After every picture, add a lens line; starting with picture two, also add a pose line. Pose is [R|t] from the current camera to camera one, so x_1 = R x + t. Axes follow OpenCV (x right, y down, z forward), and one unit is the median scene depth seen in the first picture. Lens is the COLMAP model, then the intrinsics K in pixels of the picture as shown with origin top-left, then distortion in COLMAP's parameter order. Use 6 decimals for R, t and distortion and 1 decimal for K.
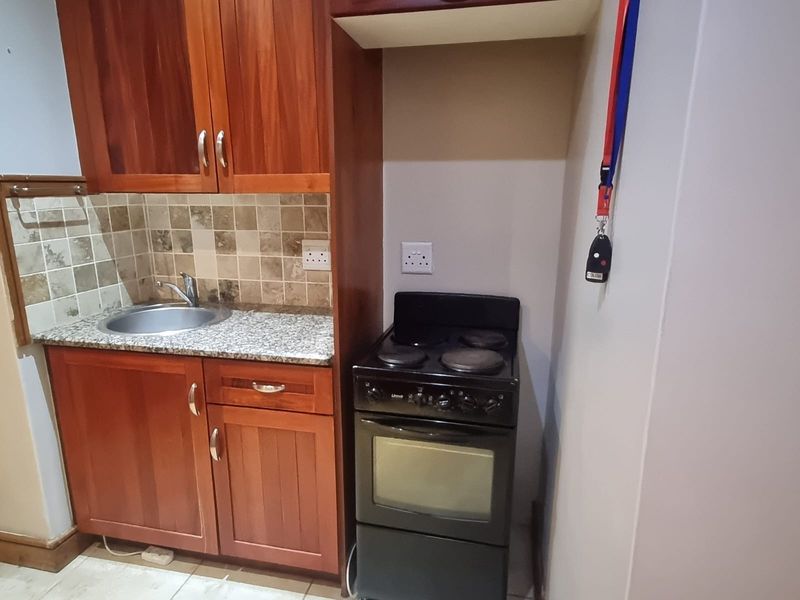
lens RADIAL K [[495.1, 0, 398.7], [0, 495.1, 305.2], [0, 0, 1]] dist [0.006126, -0.002458]
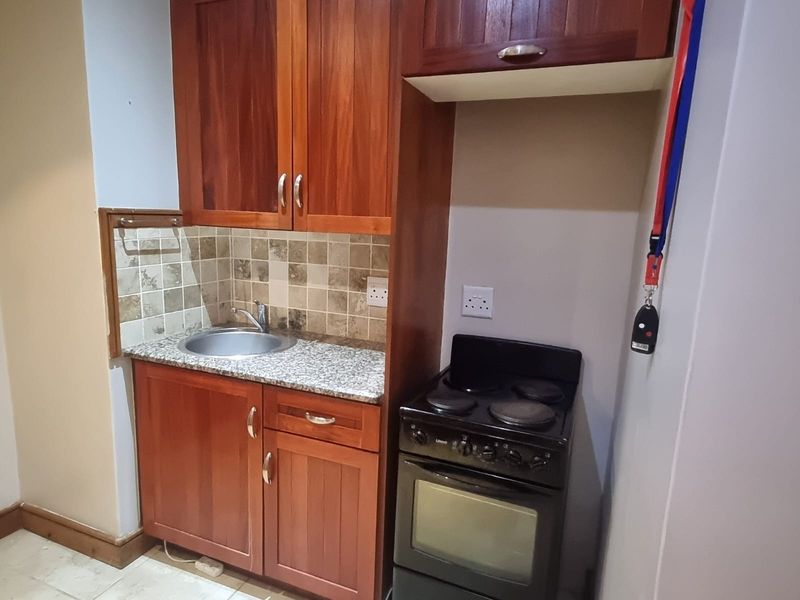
lens RADIAL K [[495.1, 0, 396.5], [0, 495.1, 304.0], [0, 0, 1]] dist [0.006126, -0.002458]
pose [[0.984770, 0.067502, -0.160226, 0.041943], [-0.076958, 0.995595, -0.053562, -0.028210], [0.155904, 0.065077, 0.985626, -0.014434]]
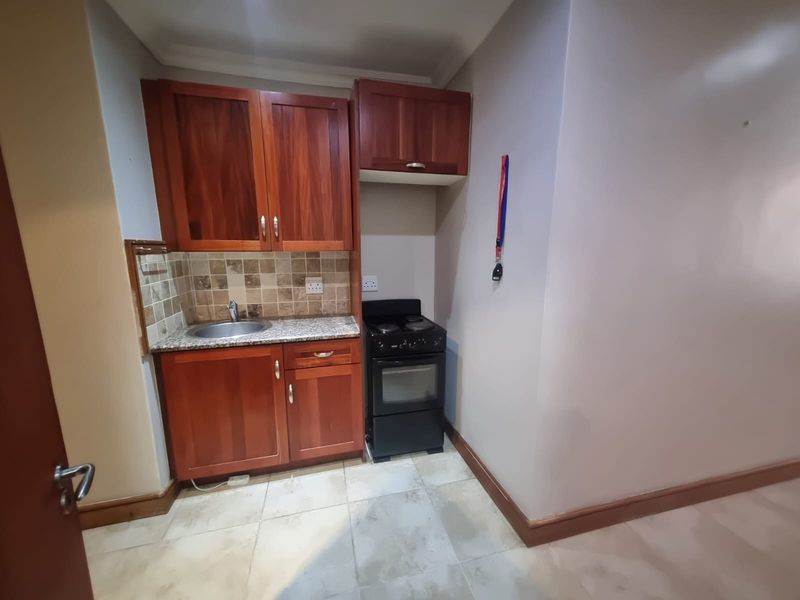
lens RADIAL K [[311.4, 0, 404.2], [0, 311.4, 302.6], [0, 0, 1]] dist [0.007450, -0.000634]
pose [[0.884454, -0.081700, 0.459420, -0.478199], [0.110757, 0.993173, -0.036604, 0.046308], [-0.453293, 0.083259, 0.887465, -0.175225]]
